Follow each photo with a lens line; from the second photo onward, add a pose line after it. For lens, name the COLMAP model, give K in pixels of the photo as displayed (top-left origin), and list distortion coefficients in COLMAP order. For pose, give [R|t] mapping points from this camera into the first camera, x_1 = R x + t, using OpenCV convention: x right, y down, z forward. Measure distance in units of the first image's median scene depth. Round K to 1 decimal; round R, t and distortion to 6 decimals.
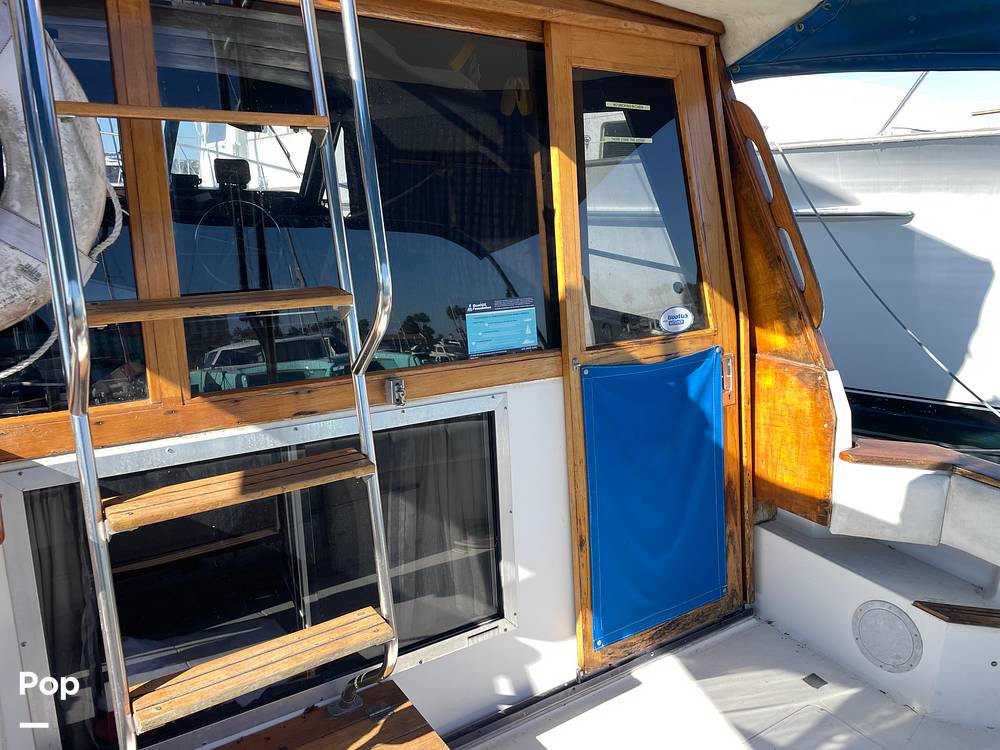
lens RADIAL K [[761.6, 0, 516.2], [0, 761.6, 386.2], [0, 0, 1]] dist [0.074370, -0.095379]
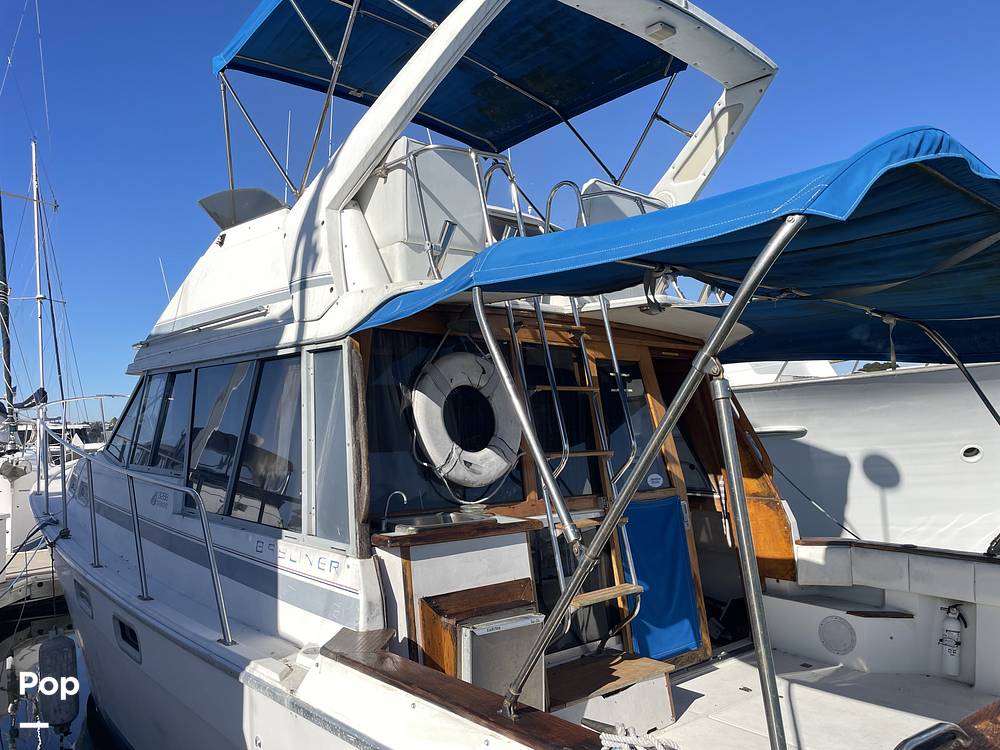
lens RADIAL K [[761.6, 0, 497.7], [0, 761.6, 372.6], [0, 0, 1]] dist [0.074370, -0.095379]
pose [[0.992005, -0.026261, 0.123440, -0.563421], [0.066105, 0.941319, -0.330982, 0.282299], [-0.107504, 0.336495, 0.935529, -0.900110]]
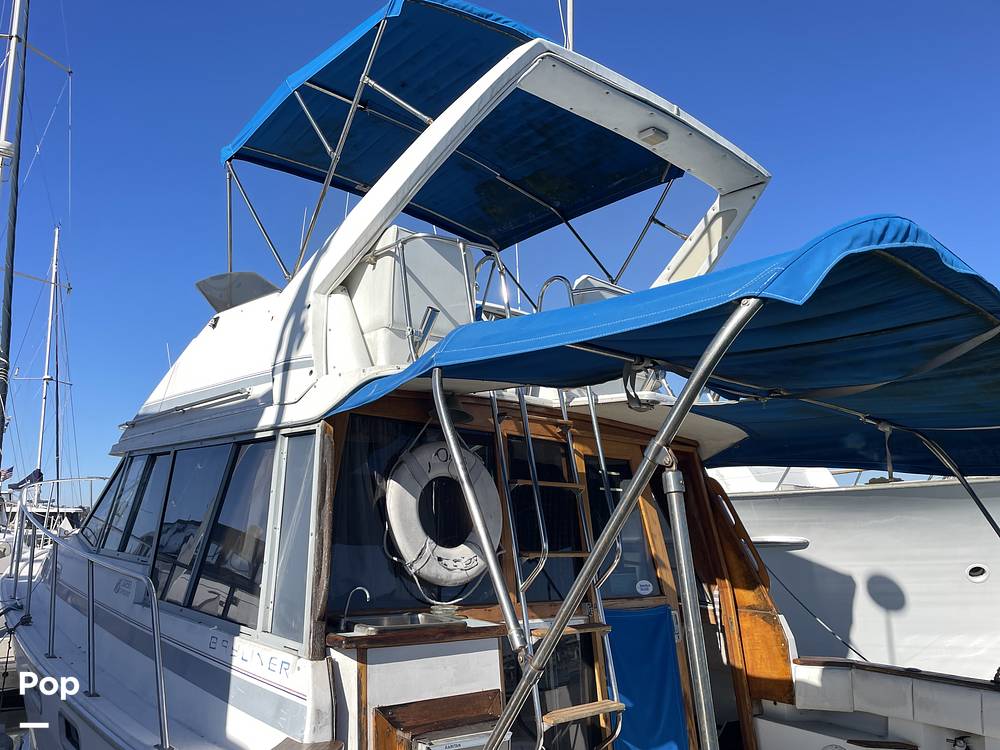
lens RADIAL K [[761.6, 0, 504.1], [0, 761.6, 377.7], [0, 0, 1]] dist [0.074370, -0.095379]
pose [[0.992459, 0.027230, 0.119519, -0.507026], [0.028787, 0.895977, -0.443167, 0.280777], [-0.119153, 0.443265, 0.888436, -0.862115]]
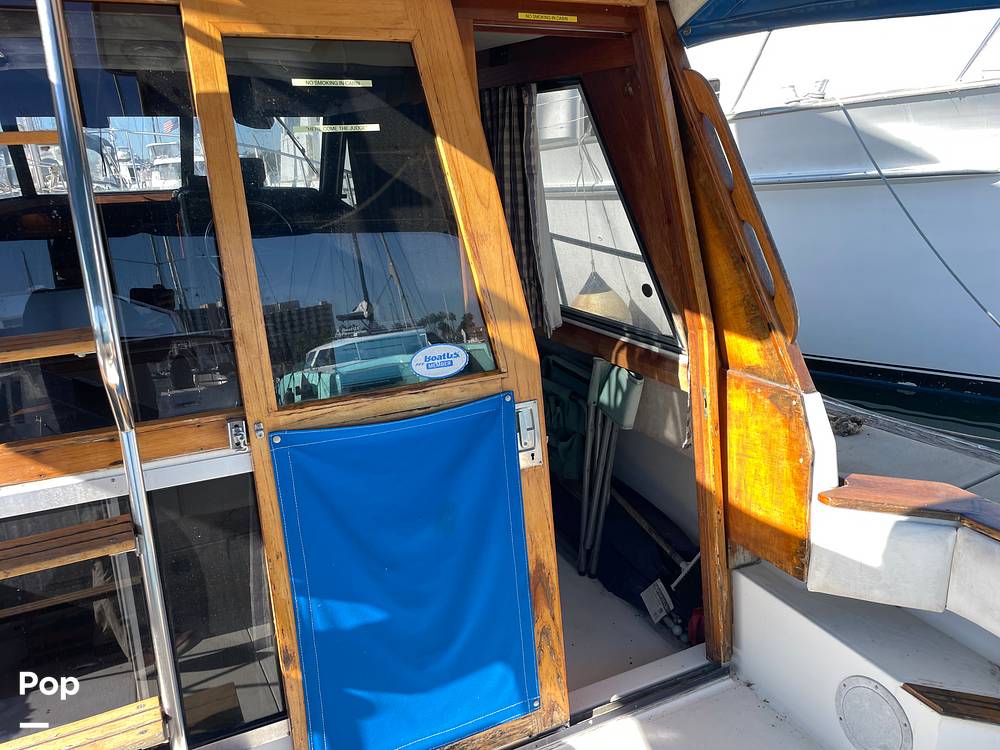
lens RADIAL K [[761.6, 0, 501.2], [0, 761.6, 384.8], [0, 0, 1]] dist [0.074370, -0.095379]
pose [[0.987351, -0.004505, -0.158486, 0.217093], [0.008802, 0.999612, 0.026420, -0.054493], [0.158306, -0.027481, 0.987008, 0.139071]]
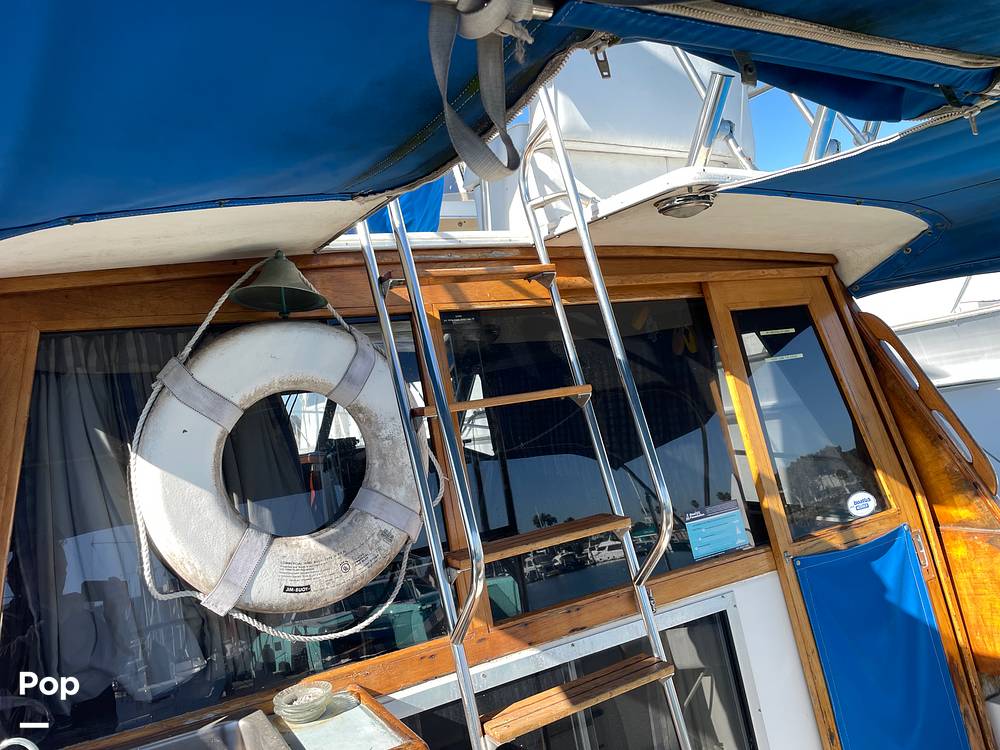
lens RADIAL K [[761.6, 0, 500.6], [0, 761.6, 378.2], [0, 0, 1]] dist [0.074370, -0.095379]
pose [[0.984670, -0.155969, -0.078097, -0.181401], [0.126087, 0.945827, -0.299189, 0.006486], [0.120531, 0.284756, 0.950992, -0.155841]]
